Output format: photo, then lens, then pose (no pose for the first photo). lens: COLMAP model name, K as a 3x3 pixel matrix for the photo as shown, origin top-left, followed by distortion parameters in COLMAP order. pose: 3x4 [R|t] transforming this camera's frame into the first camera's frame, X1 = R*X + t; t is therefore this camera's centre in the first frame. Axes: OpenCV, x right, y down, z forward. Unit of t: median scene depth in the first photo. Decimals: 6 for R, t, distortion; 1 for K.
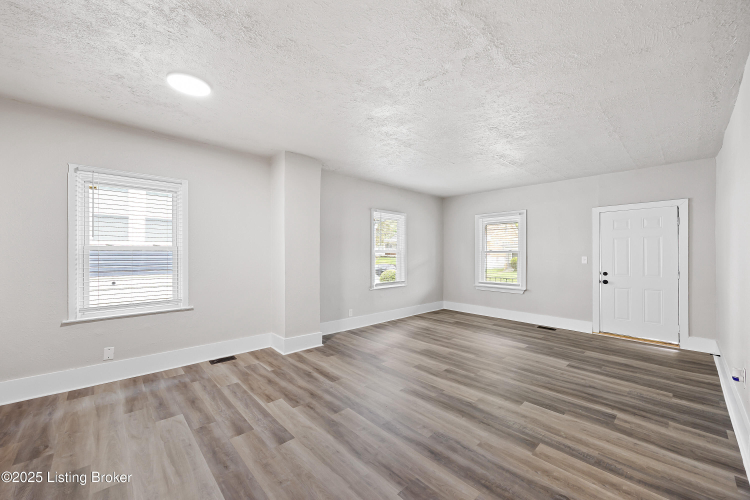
lens RADIAL K [[291.3, 0, 369.5], [0, 291.3, 250.8], [0, 0, 1]] dist [-0.002408, 0.000034]
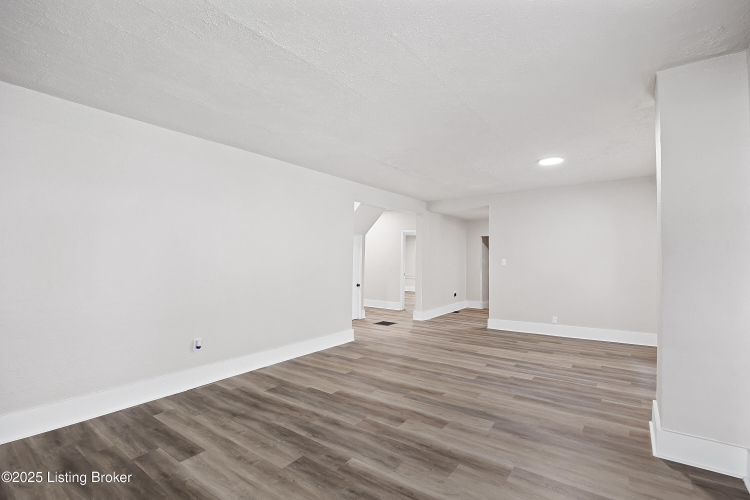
lens RADIAL K [[334.4, 0, 373.7], [0, 334.4, 254.0], [0, 0, 1]] dist [-0.013554, 0.000592]
pose [[-0.981934, -0.012487, -0.188810, 0.396116], [-0.008518, 0.999726, -0.021820, 0.010679], [0.189030, -0.019818, -0.981771, 1.448880]]
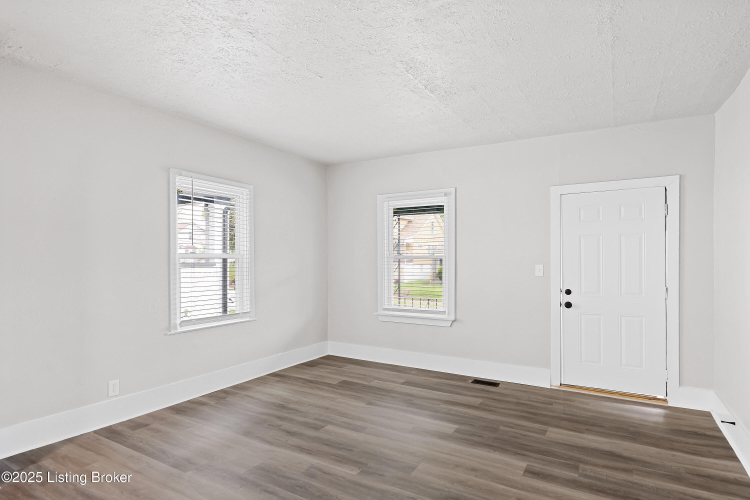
lens RADIAL K [[407.9, 0, 375.2], [0, 407.9, 252.5], [0, 0, 1]] dist [0.003359, -0.000137]
pose [[0.956466, 0.004710, 0.291806, 0.172372], [-0.001497, 0.999936, -0.011232, 0.004806], [-0.291840, 0.010306, 0.956411, 0.310610]]
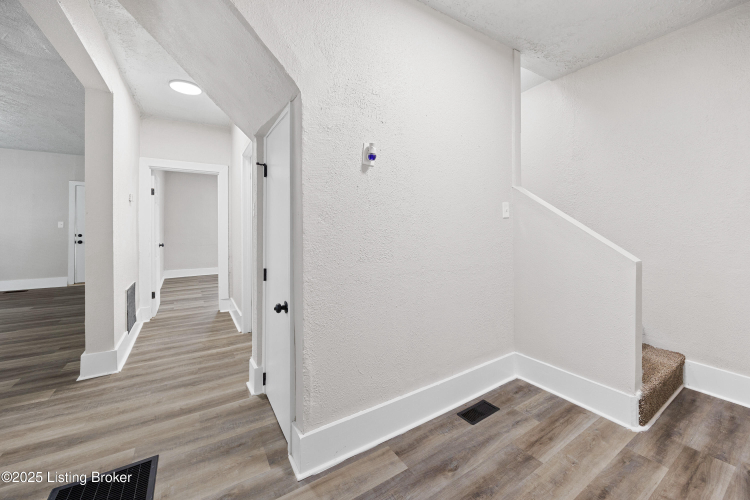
lens RADIAL K [[291.3, 0, 370.5], [0, 291.3, 223.2], [0, 0, 1]] dist [-0.002408, 0.000034]
pose [[0.176566, 0.002416, 0.984286, -0.213664], [-0.014283, 0.999898, 0.000108, 0.009414], [-0.984185, -0.014077, 0.176582, -0.489610]]
